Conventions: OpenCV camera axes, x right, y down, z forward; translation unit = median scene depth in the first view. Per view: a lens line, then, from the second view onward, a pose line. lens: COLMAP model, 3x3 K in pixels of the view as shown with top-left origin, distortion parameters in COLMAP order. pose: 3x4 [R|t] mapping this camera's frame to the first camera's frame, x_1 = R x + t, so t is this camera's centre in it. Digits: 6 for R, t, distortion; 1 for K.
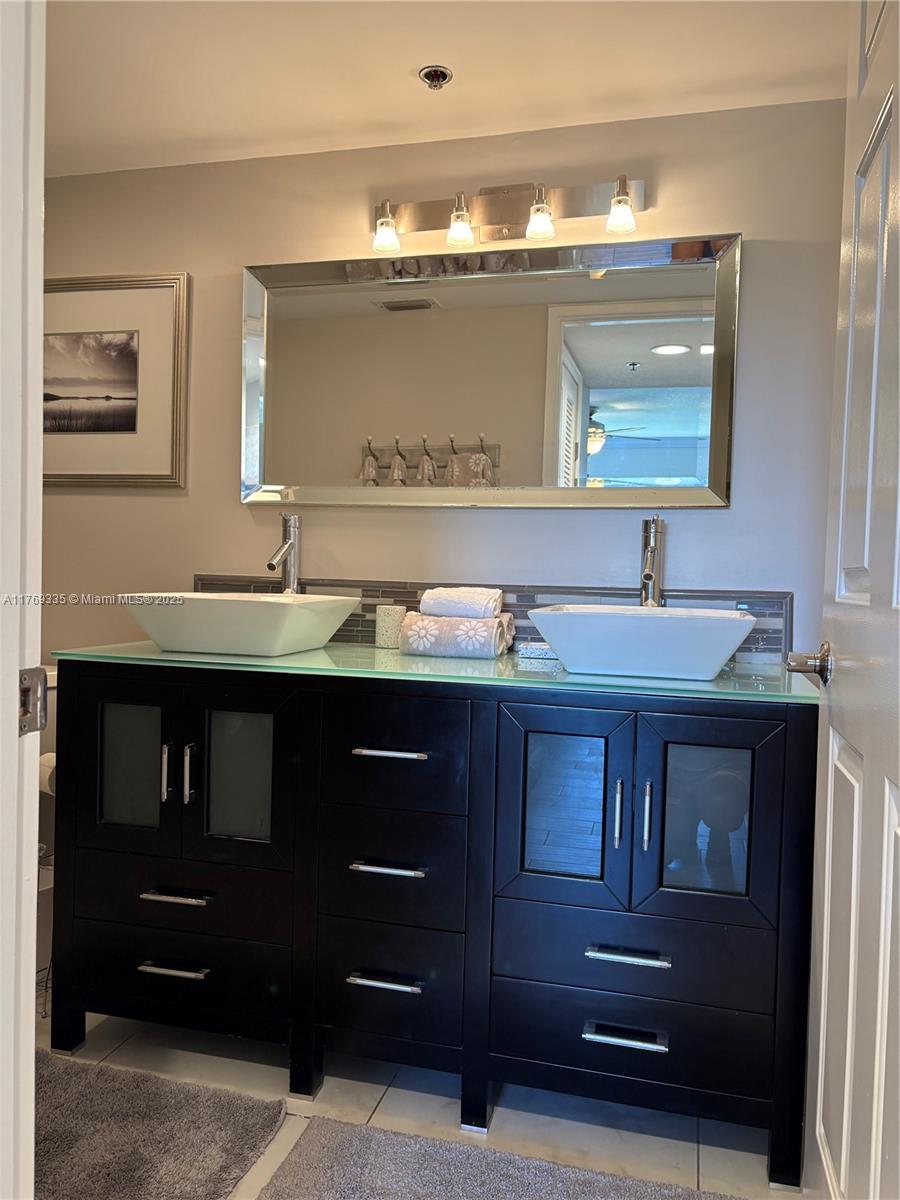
lens RADIAL K [[911.0, 0, 456.7], [0, 911.0, 605.3], [0, 0, 1]] dist [0.049772, -0.048027]
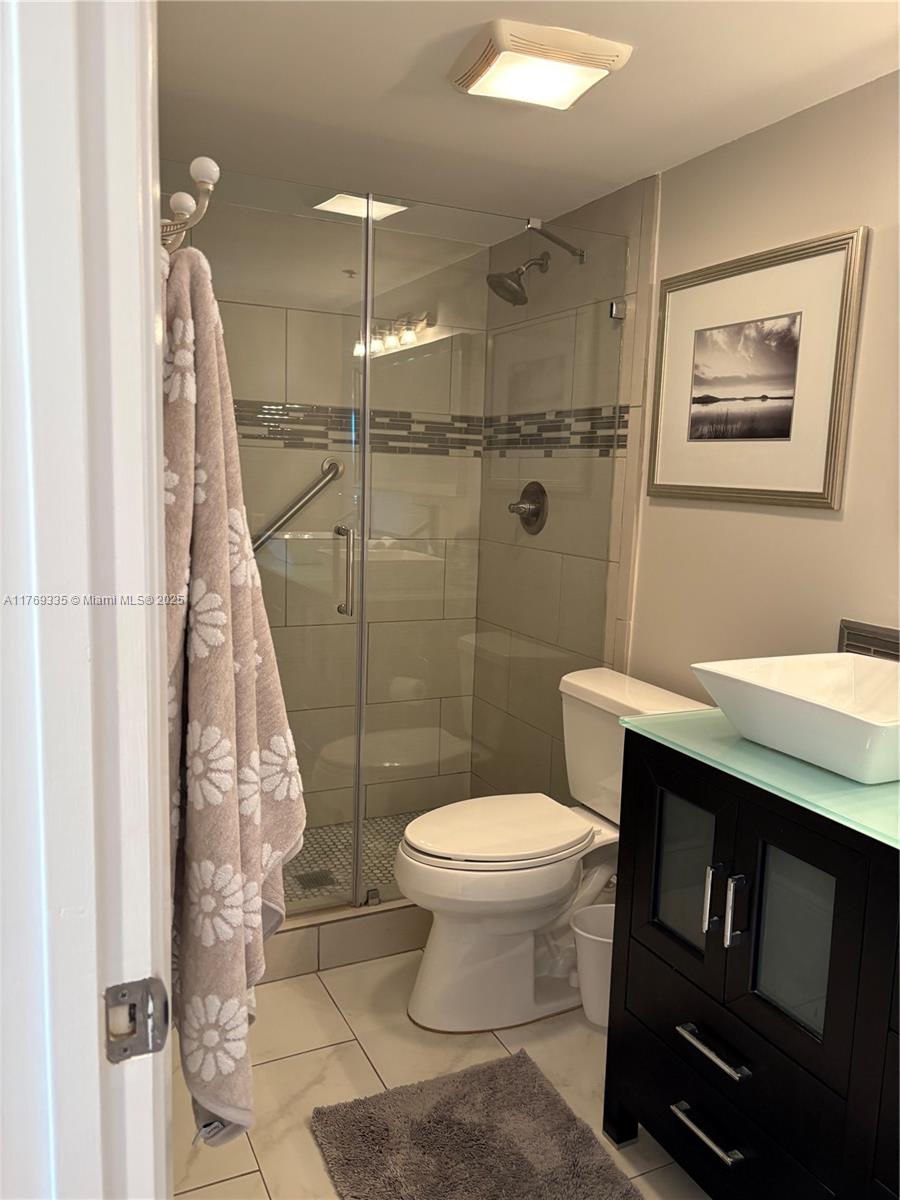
lens RADIAL K [[911.0, 0, 456.7], [0, 911.0, 605.3], [0, 0, 1]] dist [0.049772, -0.048027]
pose [[0.653269, 0.110339, -0.749042, 0.087600], [-0.047294, 0.993339, 0.105078, -0.113307], [0.755647, -0.033219, 0.654136, 0.233839]]
